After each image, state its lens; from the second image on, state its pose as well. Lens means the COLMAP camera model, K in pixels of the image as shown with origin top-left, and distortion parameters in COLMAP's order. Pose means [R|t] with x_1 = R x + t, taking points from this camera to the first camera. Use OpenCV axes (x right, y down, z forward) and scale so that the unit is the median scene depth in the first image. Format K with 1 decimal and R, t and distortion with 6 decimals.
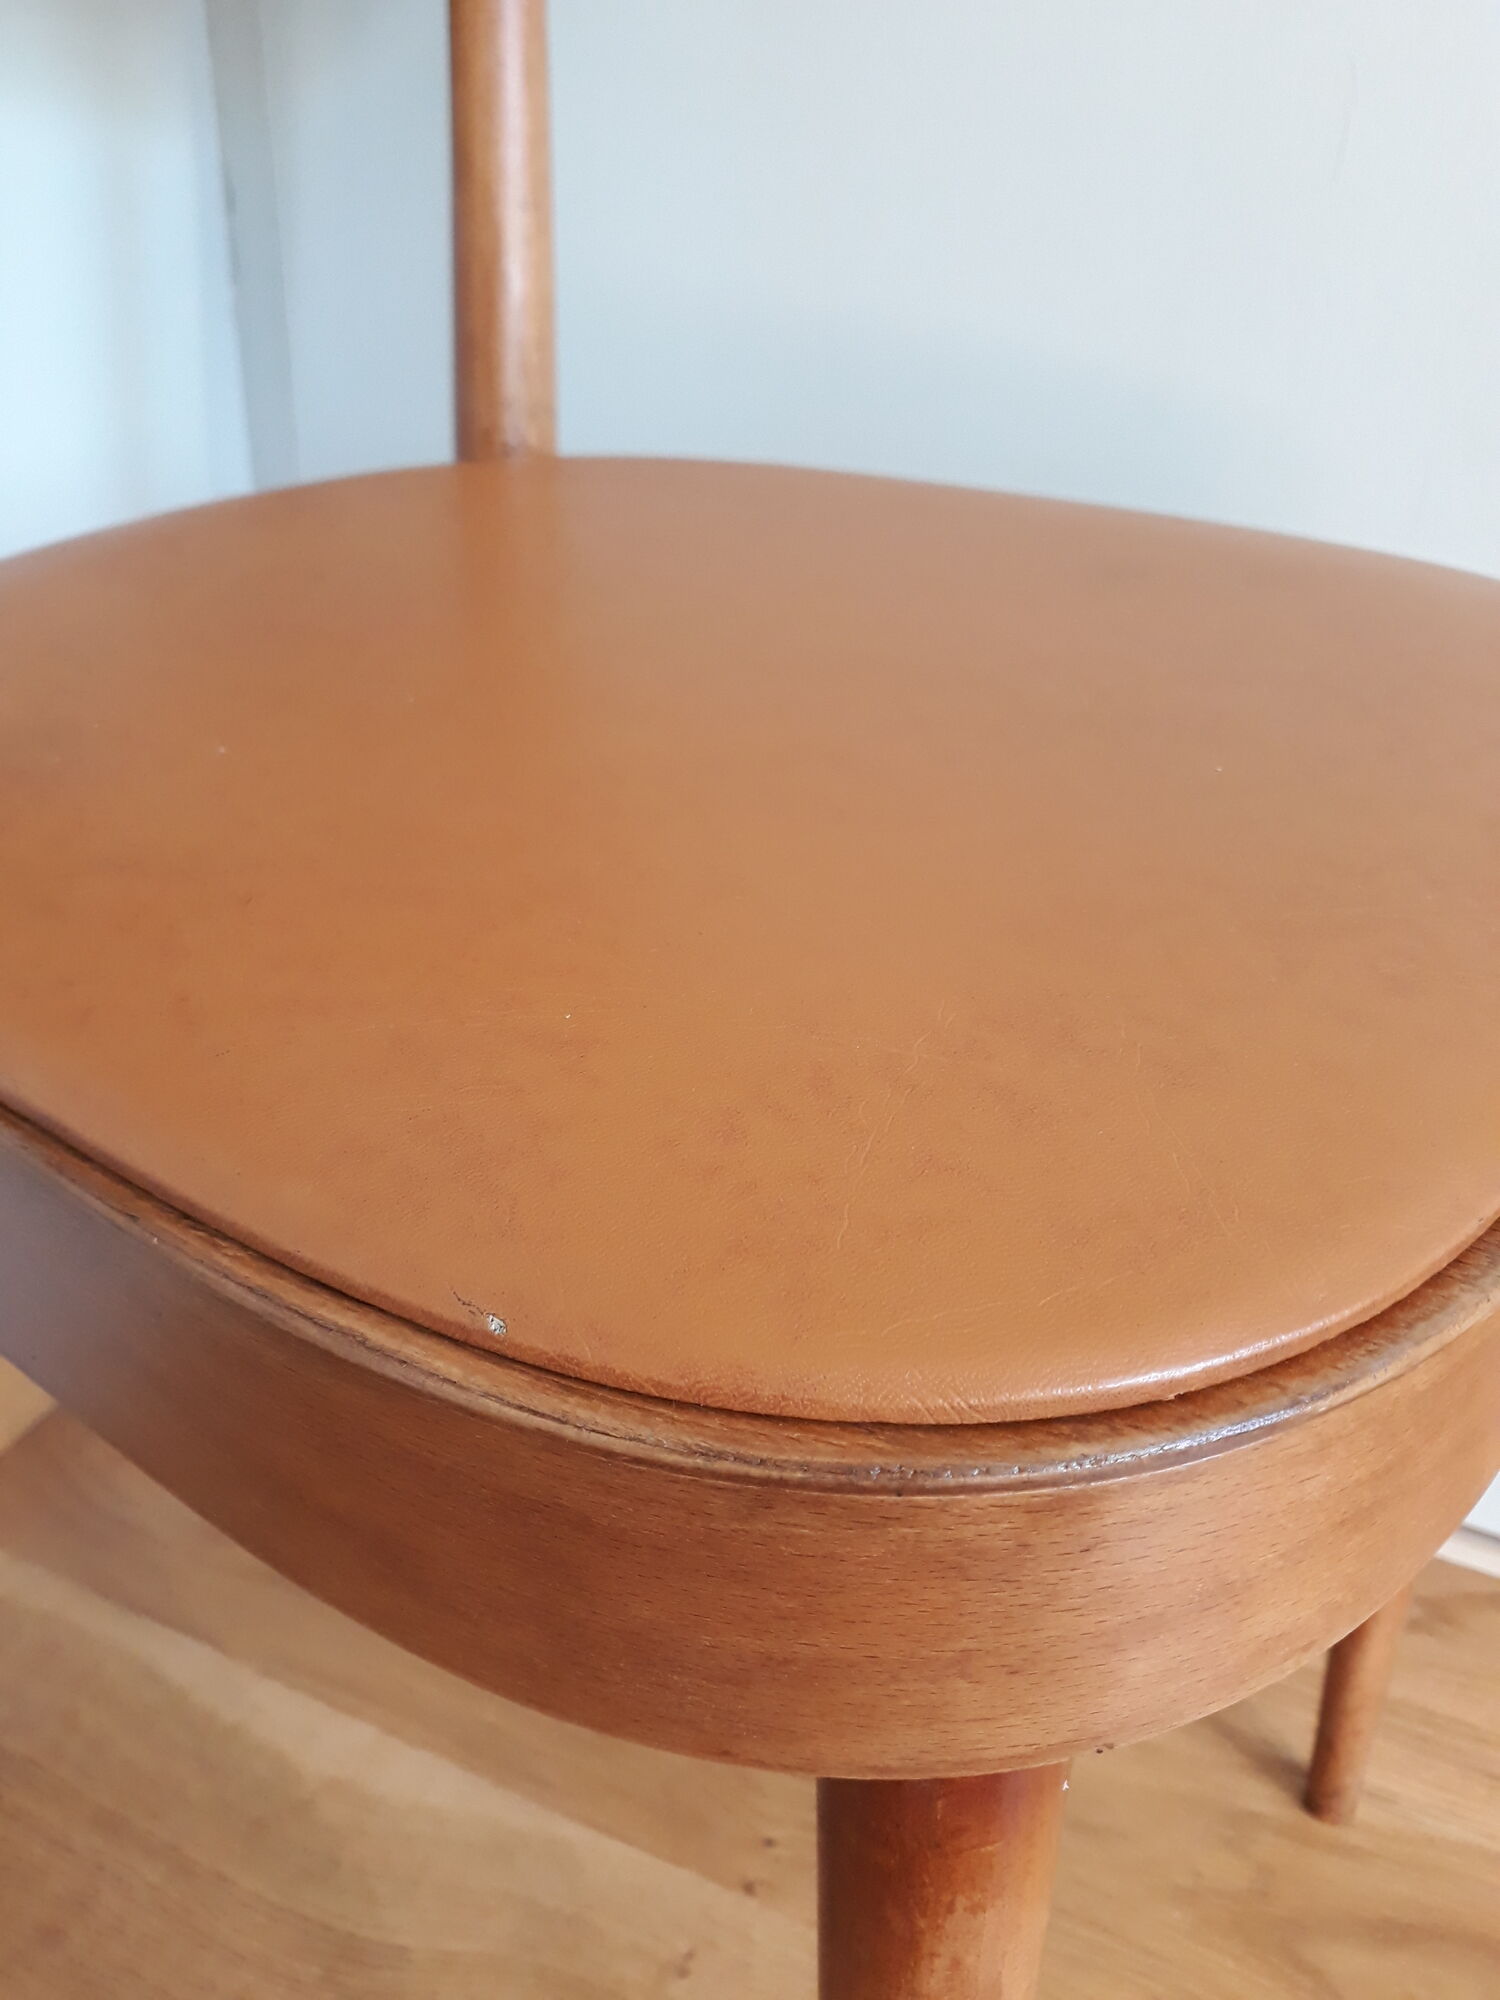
lens RADIAL K [[1637.6, 0, 766.9], [0, 1637.6, 998.1], [0, 0, 1]] dist [-0.045054, -0.004015]
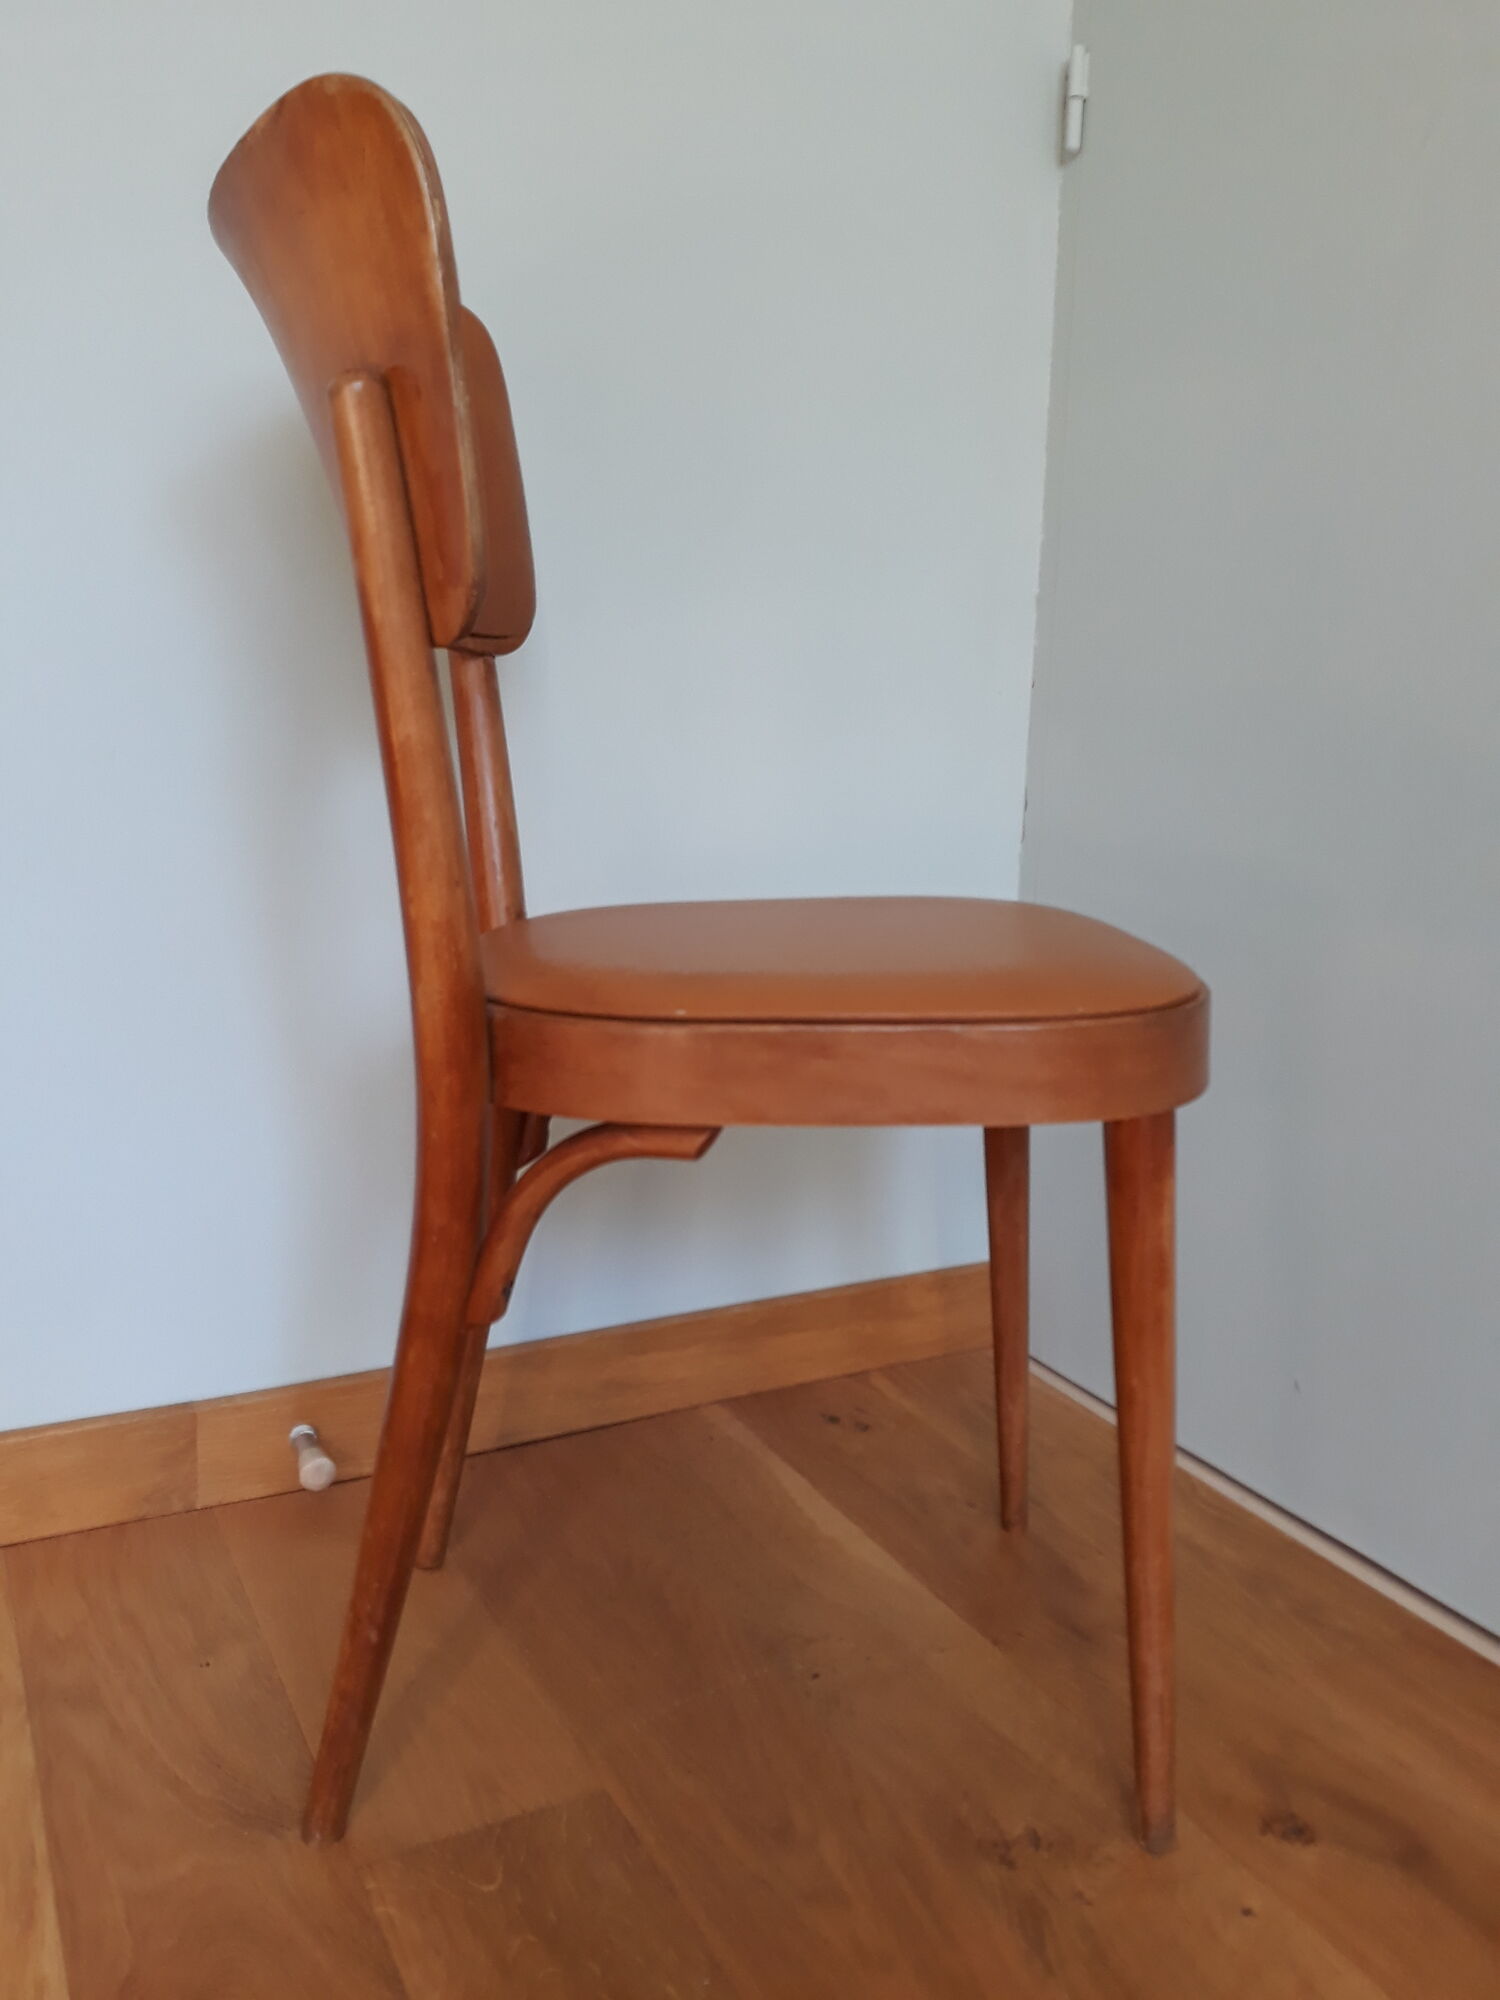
lens RADIAL K [[1604.2, 0, 750.0], [0, 1604.2, 1000.0], [0, 0, 1]] dist [-0.025260, 0.010793]
pose [[0.781532, 0.082758, -0.618351, 0.741203], [-0.300954, 0.918220, -0.257484, 0.397083], [0.546474, 0.387328, 0.742525, -0.675317]]
